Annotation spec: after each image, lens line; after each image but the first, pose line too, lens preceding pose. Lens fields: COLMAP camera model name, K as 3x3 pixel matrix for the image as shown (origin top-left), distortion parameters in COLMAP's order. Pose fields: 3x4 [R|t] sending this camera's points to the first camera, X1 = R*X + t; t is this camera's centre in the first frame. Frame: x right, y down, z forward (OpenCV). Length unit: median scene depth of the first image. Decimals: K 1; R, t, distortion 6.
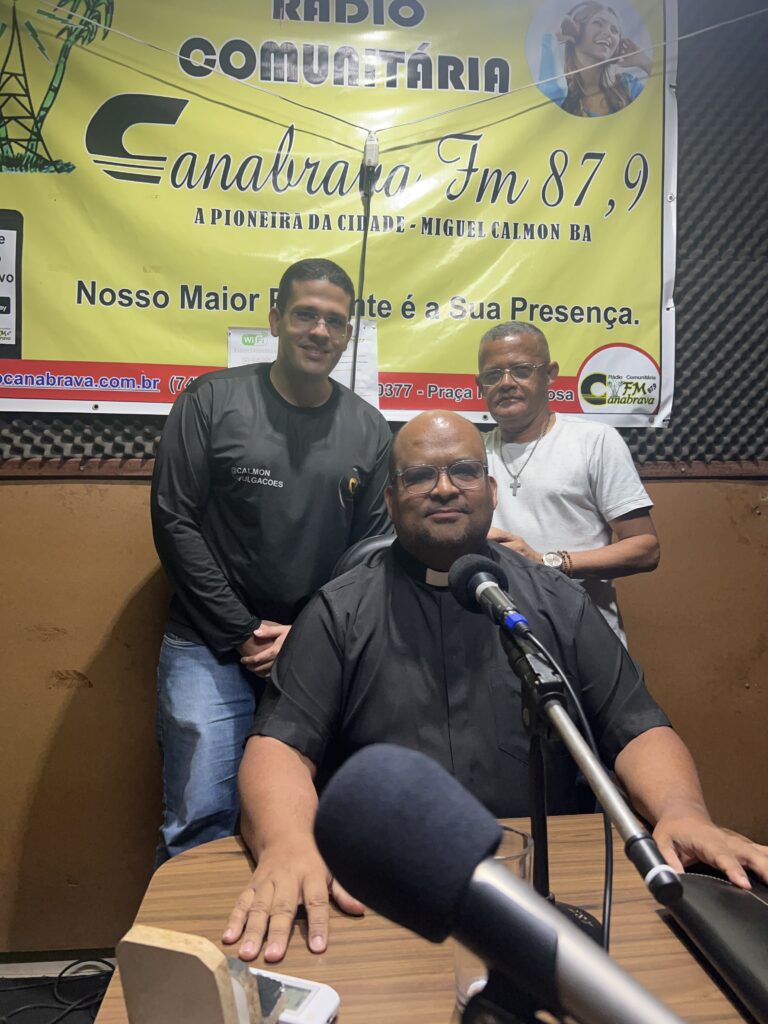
lens RADIAL K [[768.1, 0, 387.0], [0, 768.1, 516.3], [0, 0, 1]] dist [0.021903, -0.026951]
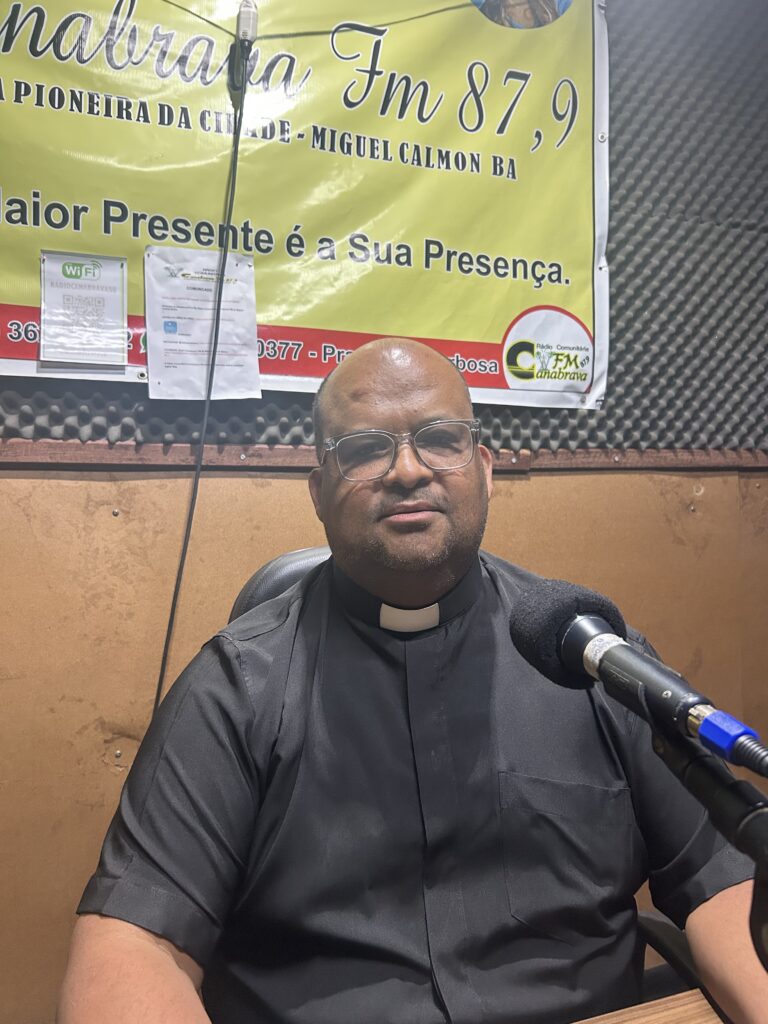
lens RADIAL K [[768.1, 0, 386.5], [0, 768.1, 513.1], [0, 0, 1]] dist [0.021903, -0.026951]
pose [[0.975539, -0.008570, 0.219661, -0.053578], [0.010281, 0.999925, -0.006648, 0.002291], [-0.219588, 0.008744, 0.975554, 0.237855]]
